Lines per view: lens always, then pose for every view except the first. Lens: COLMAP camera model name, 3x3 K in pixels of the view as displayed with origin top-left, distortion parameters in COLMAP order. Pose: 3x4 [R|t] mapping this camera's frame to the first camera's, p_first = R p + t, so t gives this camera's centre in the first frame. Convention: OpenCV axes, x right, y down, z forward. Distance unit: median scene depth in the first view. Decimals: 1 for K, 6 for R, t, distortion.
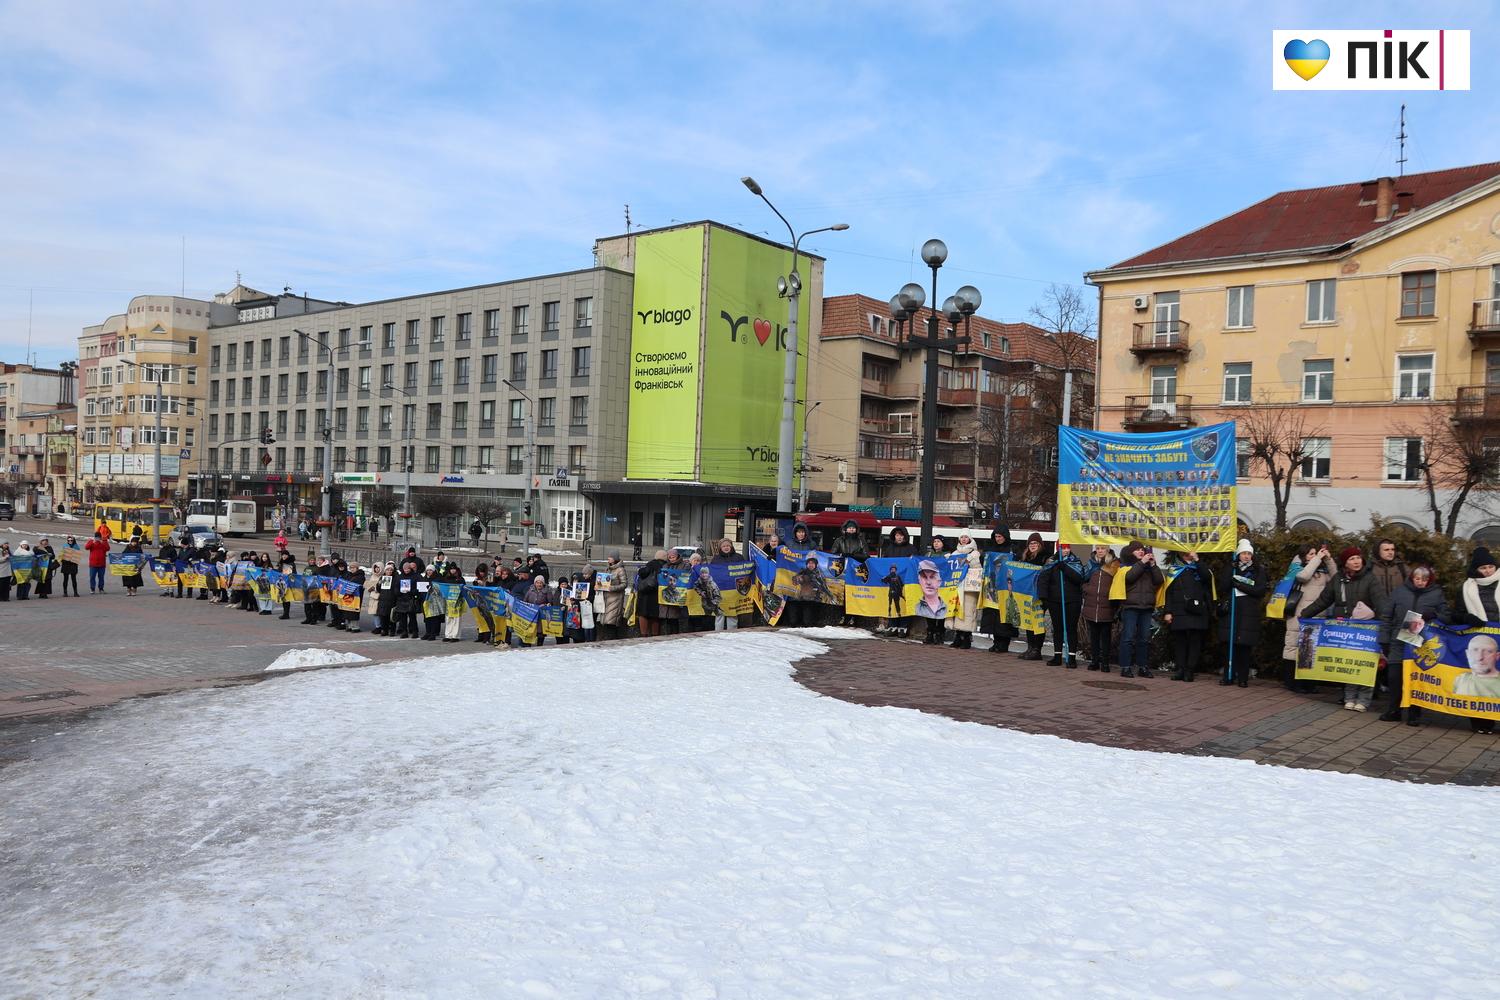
lens RADIAL K [[1156.0, 0, 742.3], [0, 1156.0, 523.5], [0, 0, 1]] dist [-0.081088, 0.115579]
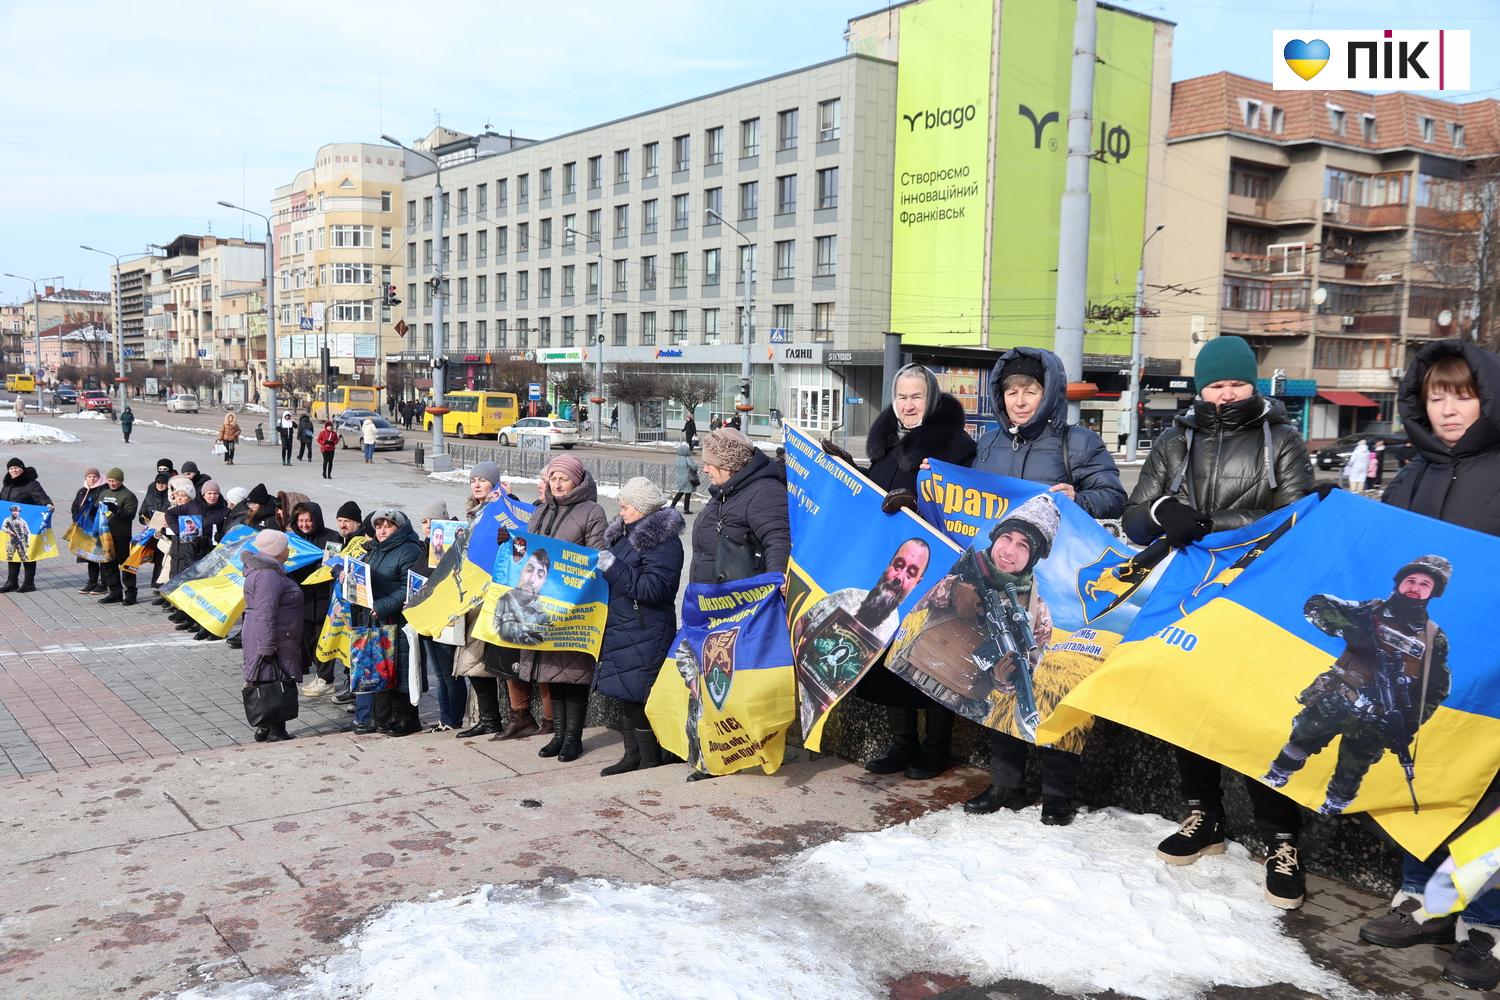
lens RADIAL K [[1315.3, 0, 750.0], [0, 1315.3, 500.0], [0, 0, 1]] dist [-0.054718, 0.184495]
pose [[0.970522, 0.004491, -0.240971, 0.014450], [0.012179, 0.997635, 0.067645, 0.001269], [0.240705, -0.068585, 0.968172, 0.148067]]
